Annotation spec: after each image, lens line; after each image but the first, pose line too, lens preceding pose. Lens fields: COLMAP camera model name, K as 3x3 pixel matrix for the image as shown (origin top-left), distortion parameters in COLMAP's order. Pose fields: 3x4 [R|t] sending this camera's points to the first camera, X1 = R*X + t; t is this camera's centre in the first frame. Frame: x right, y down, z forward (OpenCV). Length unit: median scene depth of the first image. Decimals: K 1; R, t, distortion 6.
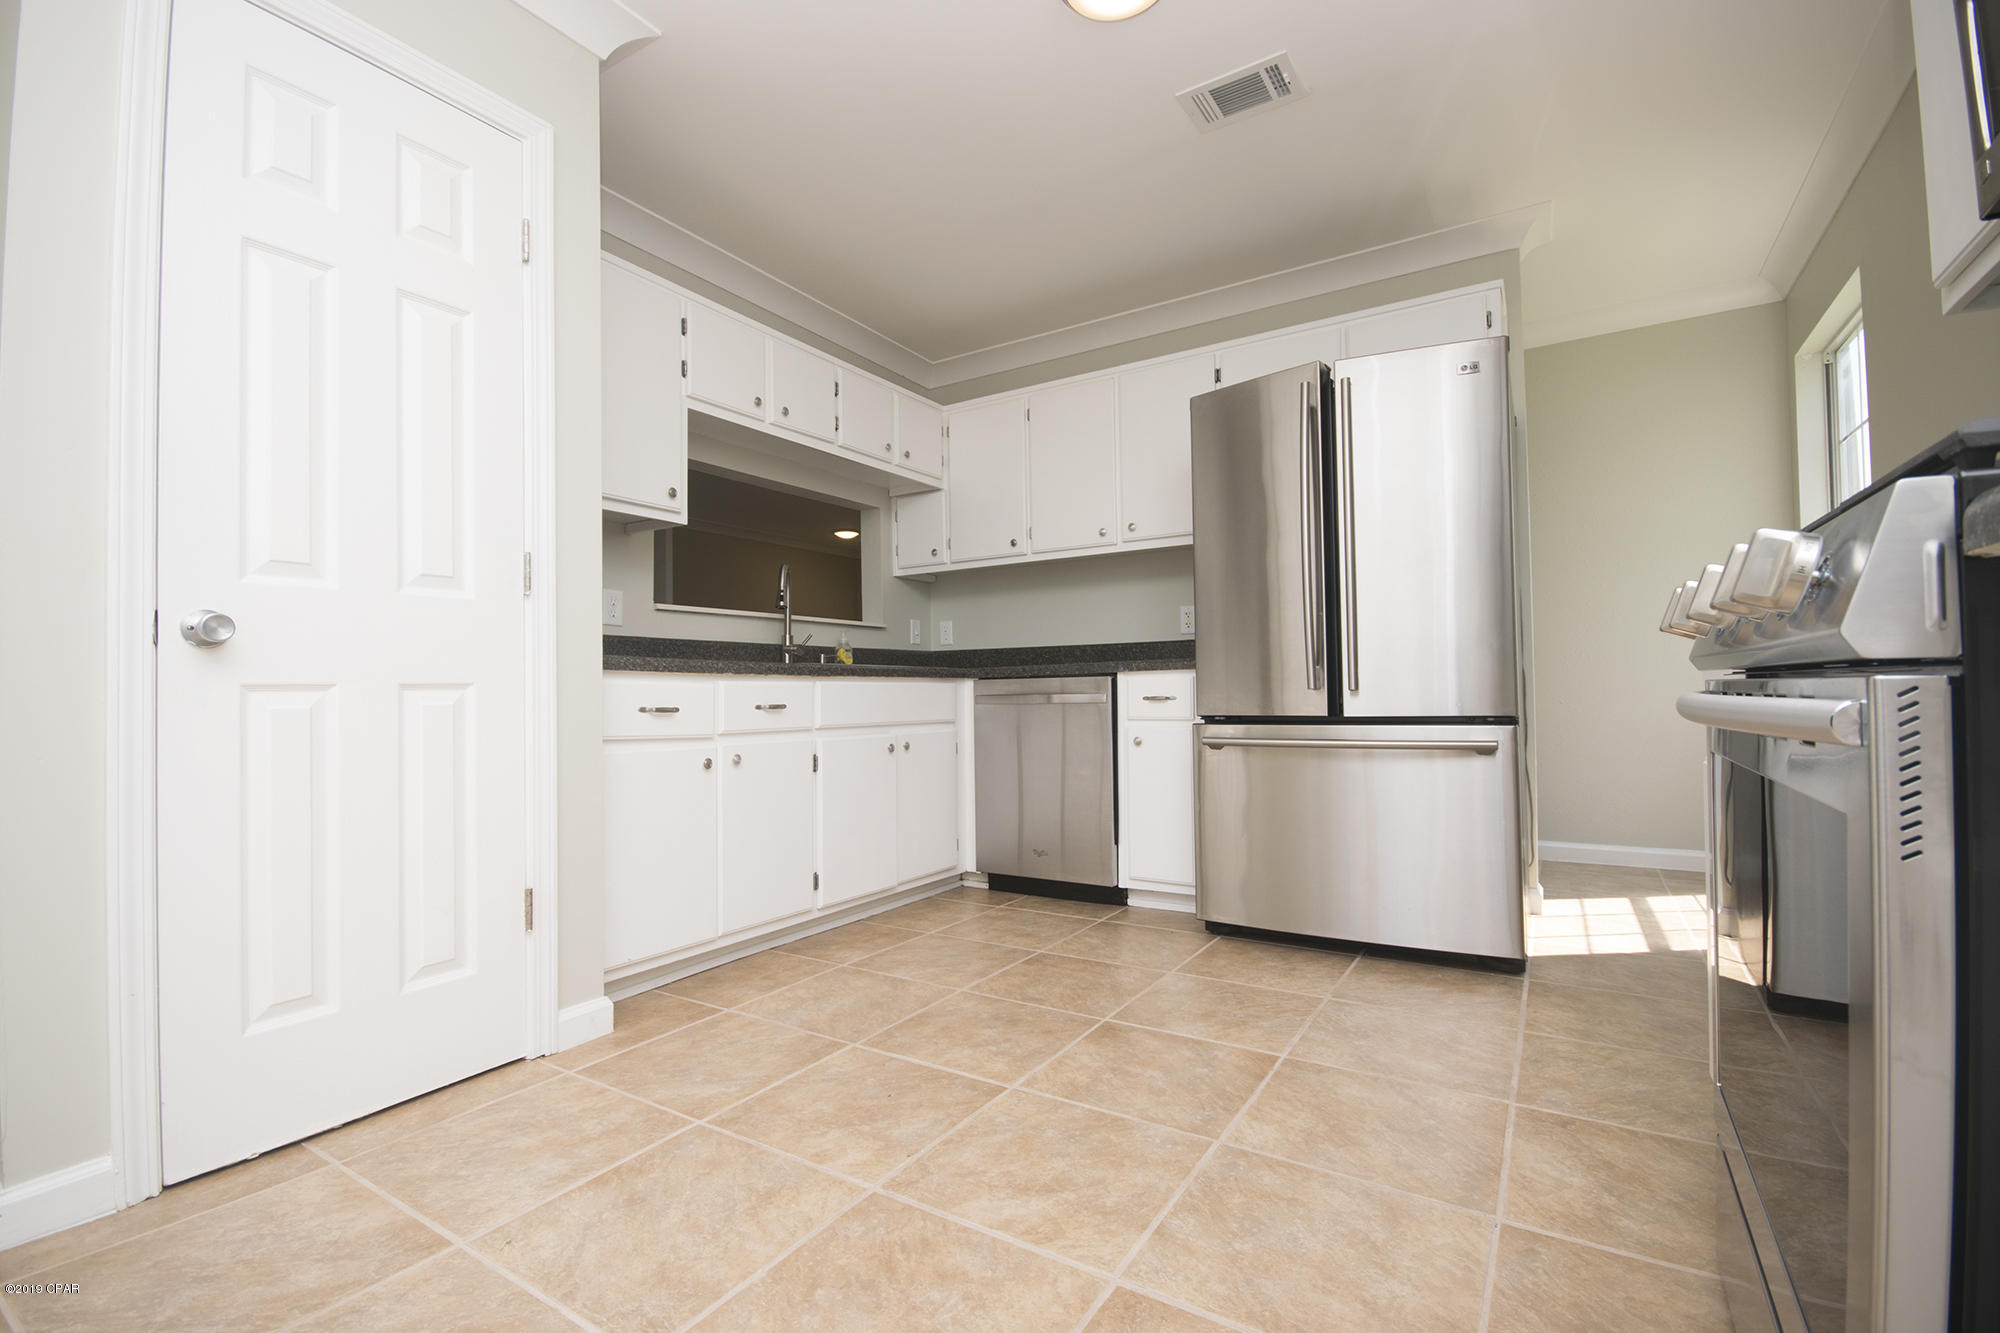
lens RADIAL K [[881.3, 0, 997.0], [0, 881.3, 668.5], [0, 0, 1]] dist [-0.001171, 0.000185]
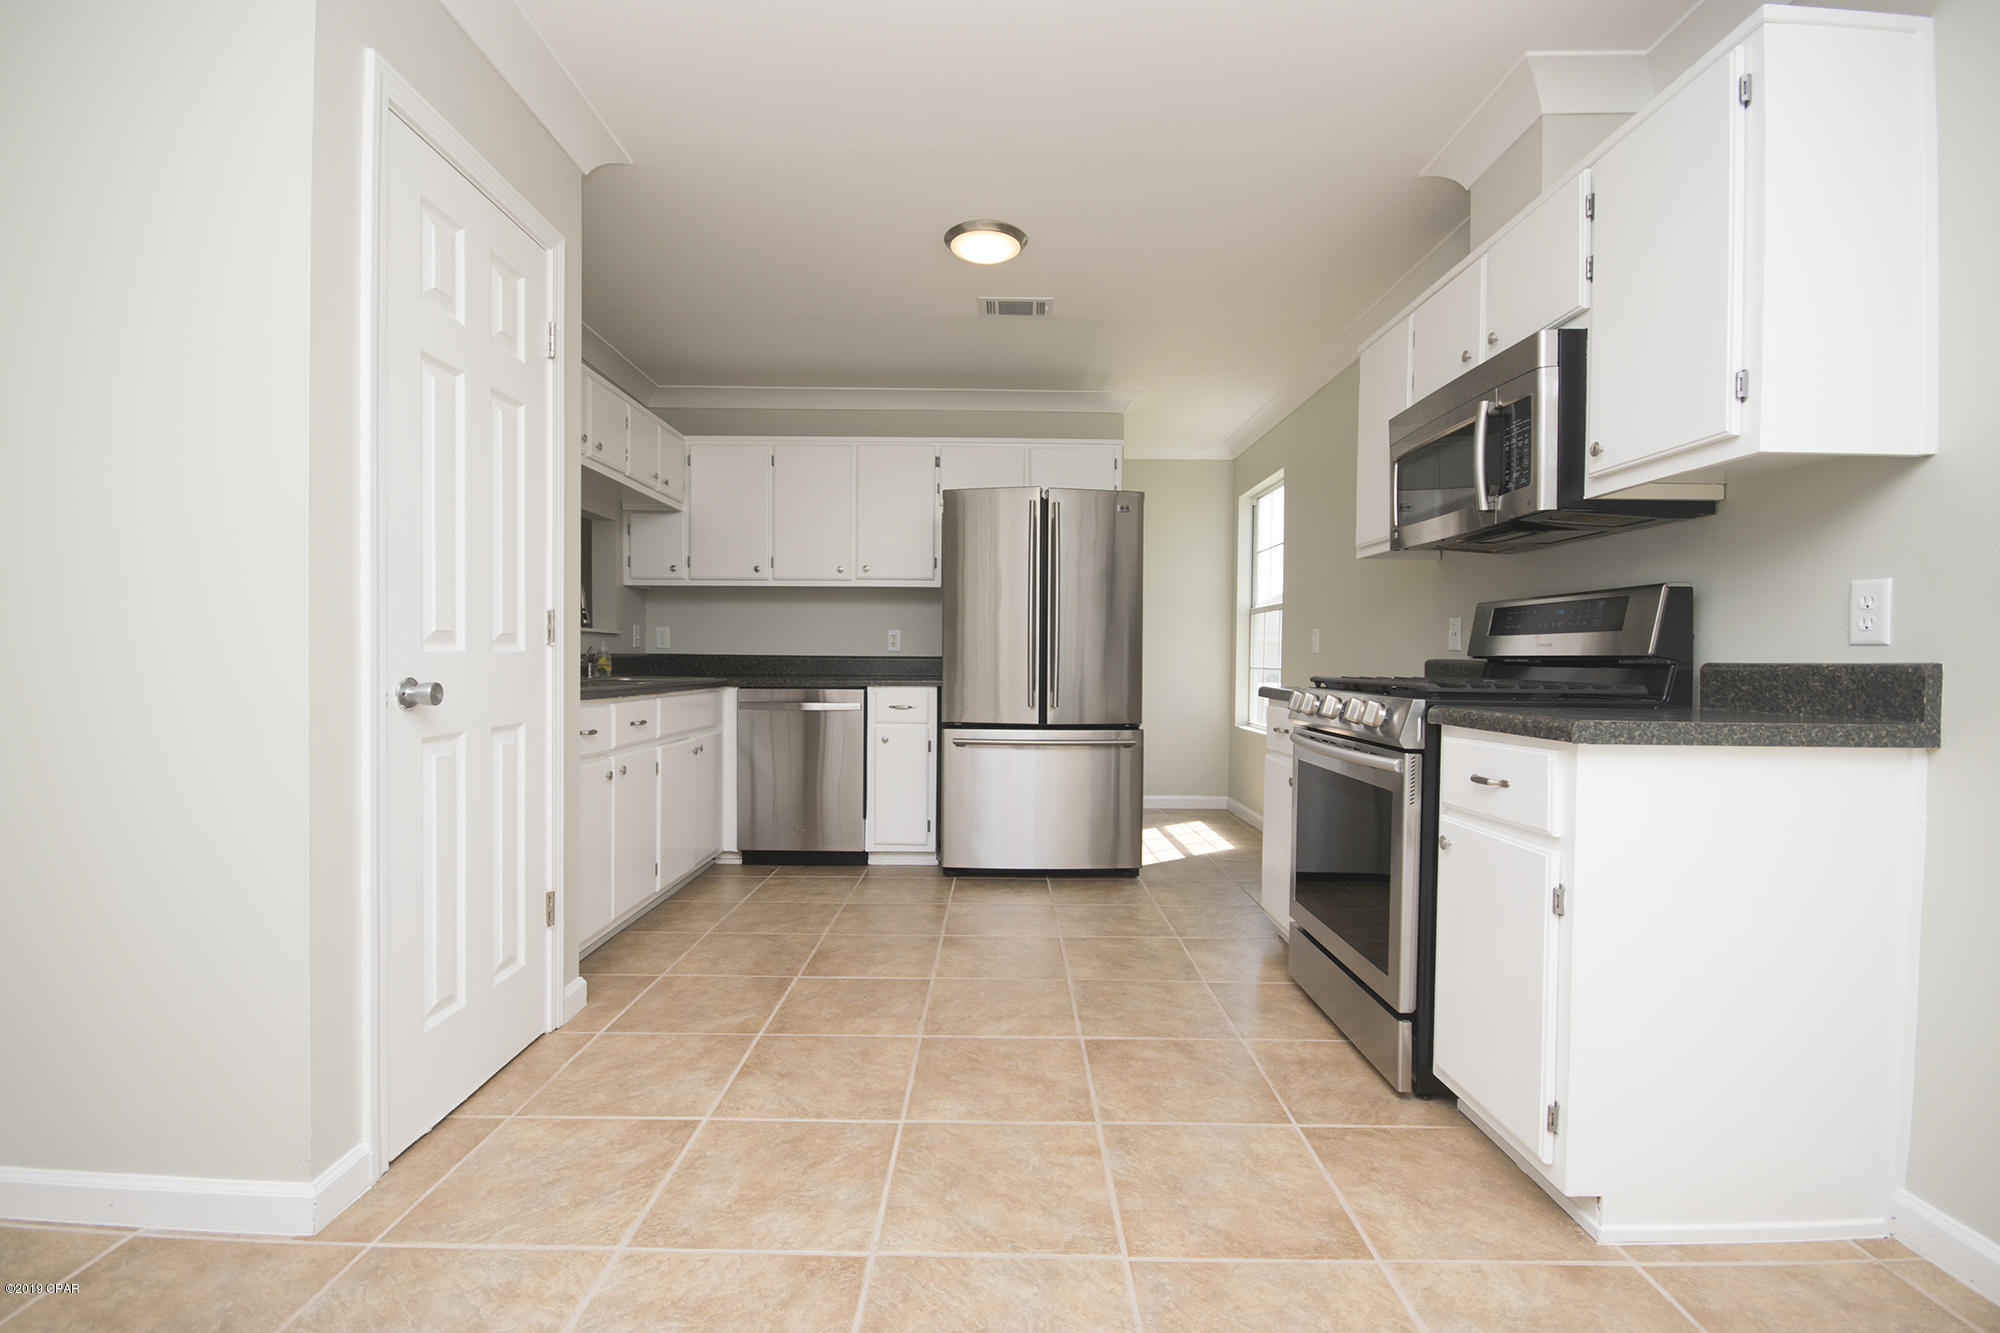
lens RADIAL K [[881.3, 0, 997.0], [0, 881.3, 668.5], [0, 0, 1]] dist [-0.001171, 0.000185]
pose [[0.843589, 0.016531, 0.536735, -0.571098], [-0.036977, 0.998942, 0.027352, -0.092051], [-0.535714, -0.042920, 0.843308, -0.272582]]
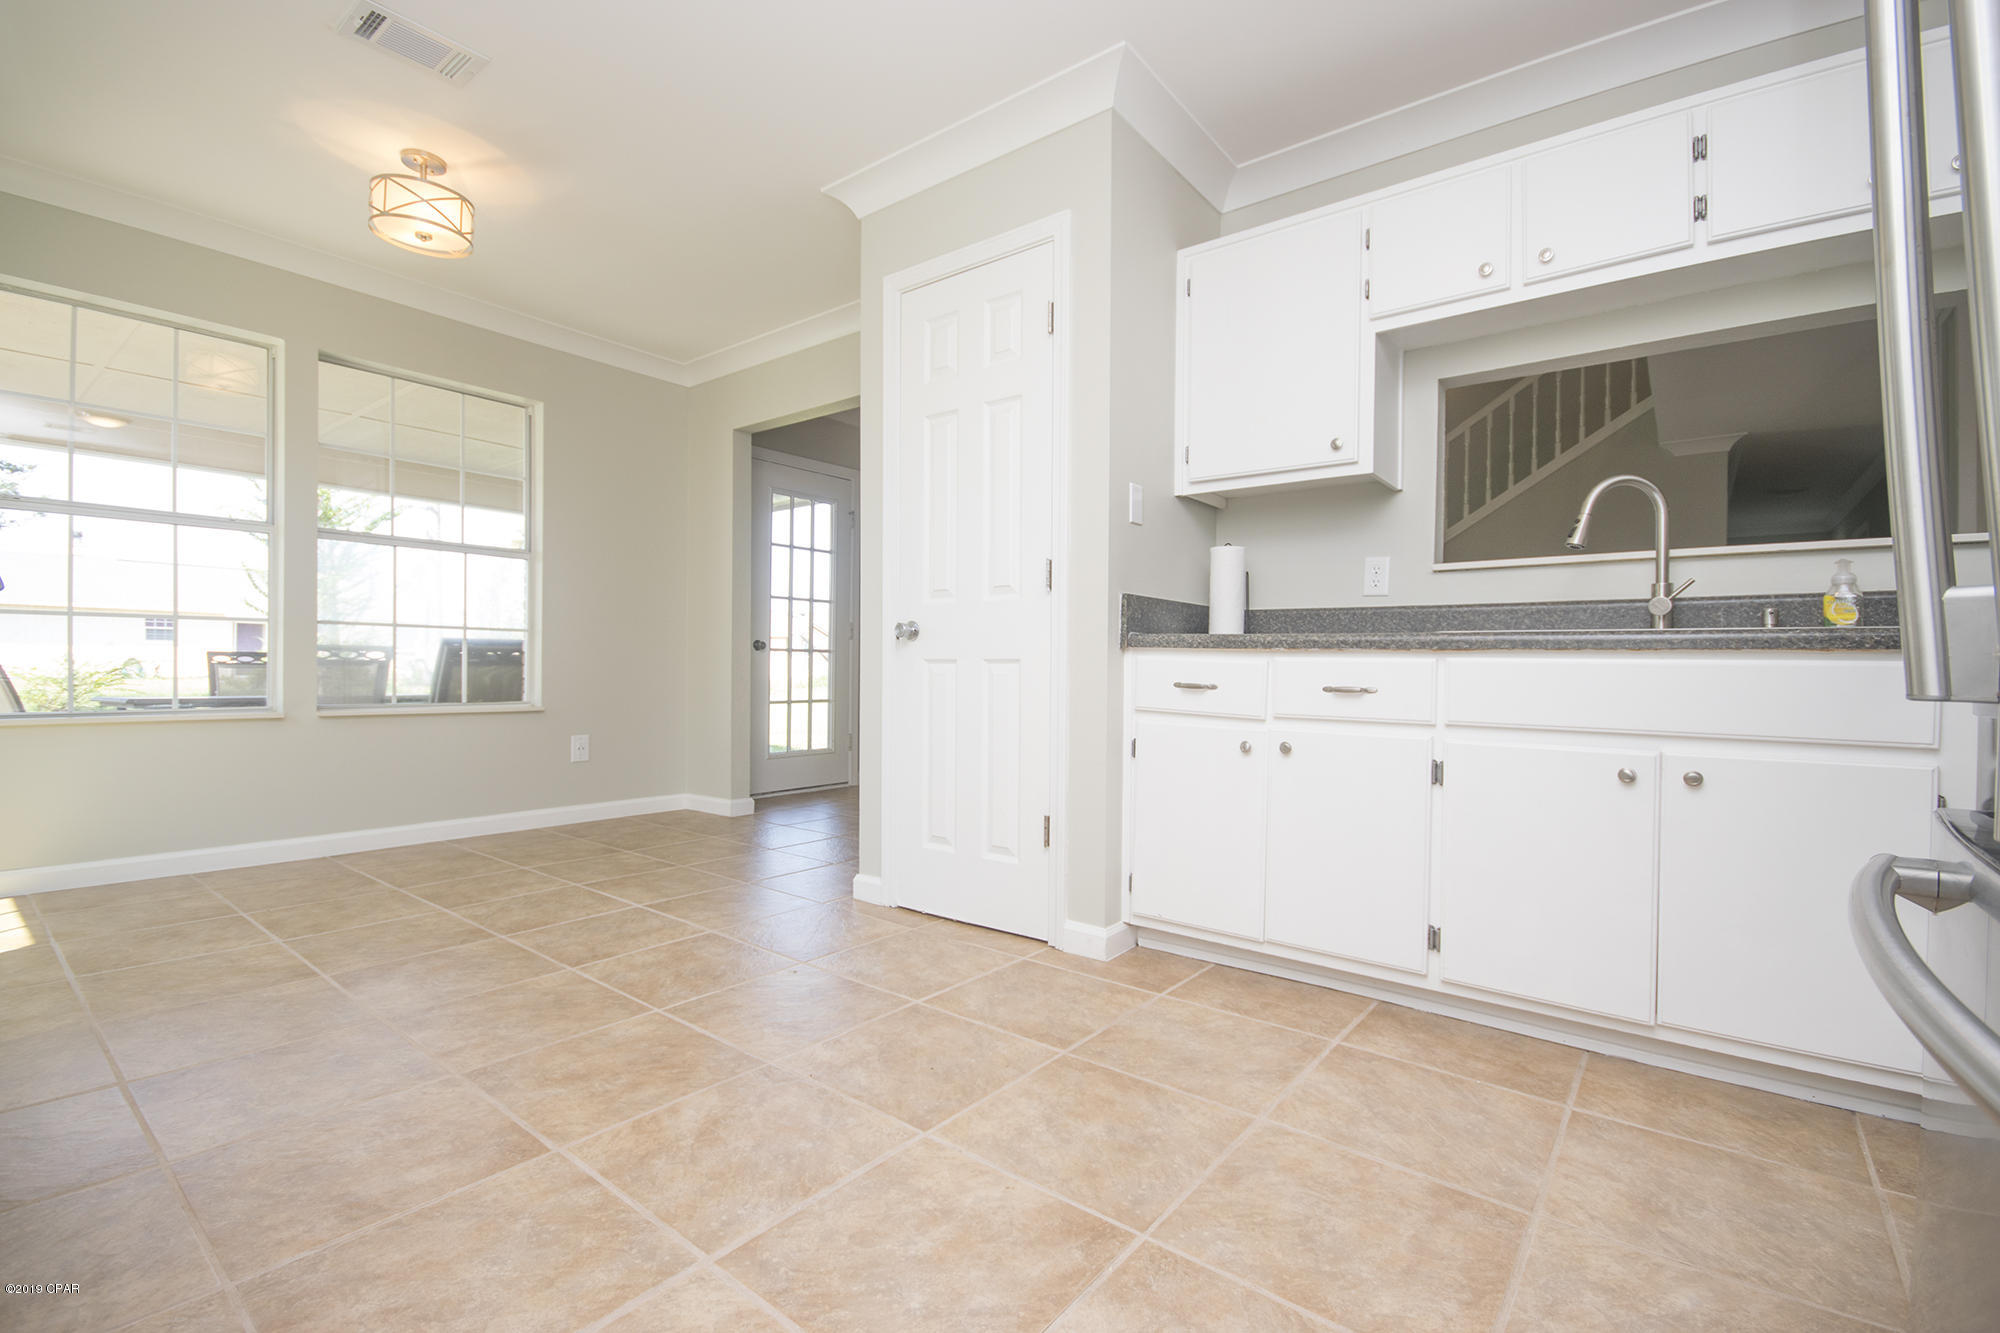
lens RADIAL K [[881.3, 0, 997.0], [0, 881.3, 668.5], [0, 0, 1]] dist [-0.001171, 0.000185]
pose [[-0.103468, 0.014412, -0.994528, 0.668794], [0.017644, 0.999764, 0.012652, 0.010677], [0.994476, -0.016239, -0.103698, 0.912063]]
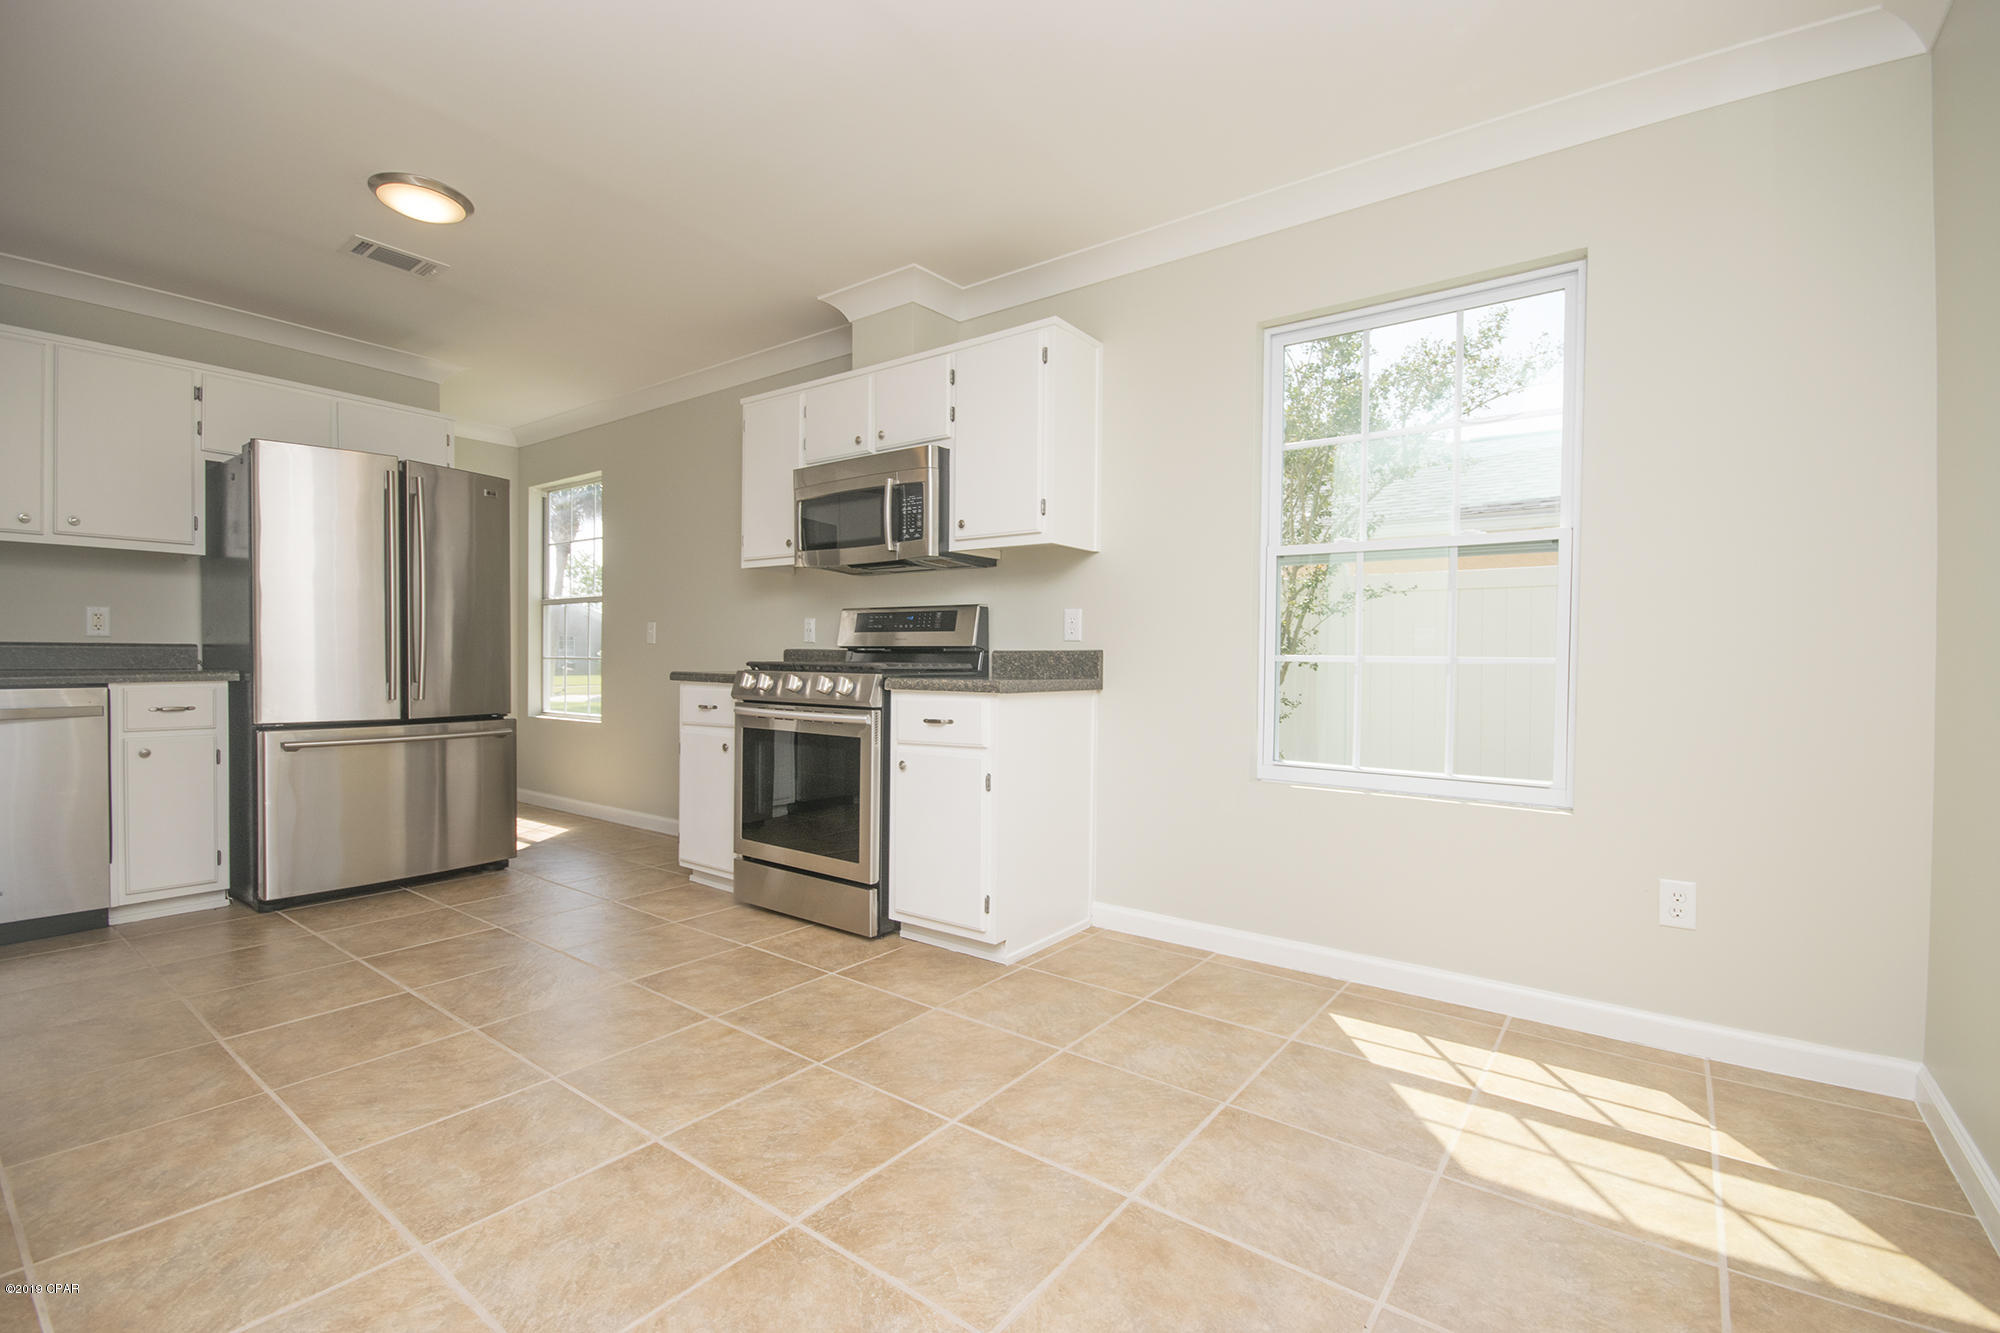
lens RADIAL K [[880.3, 0, 993.8], [0, 880.3, 667.2], [0, 0, 1]] dist [0.019916, -0.014478]
pose [[0.083521, 0.004497, 0.996496, -1.055438], [-0.037223, 0.999306, -0.001390, -0.068224], [-0.995811, -0.036977, 0.083630, -0.040794]]
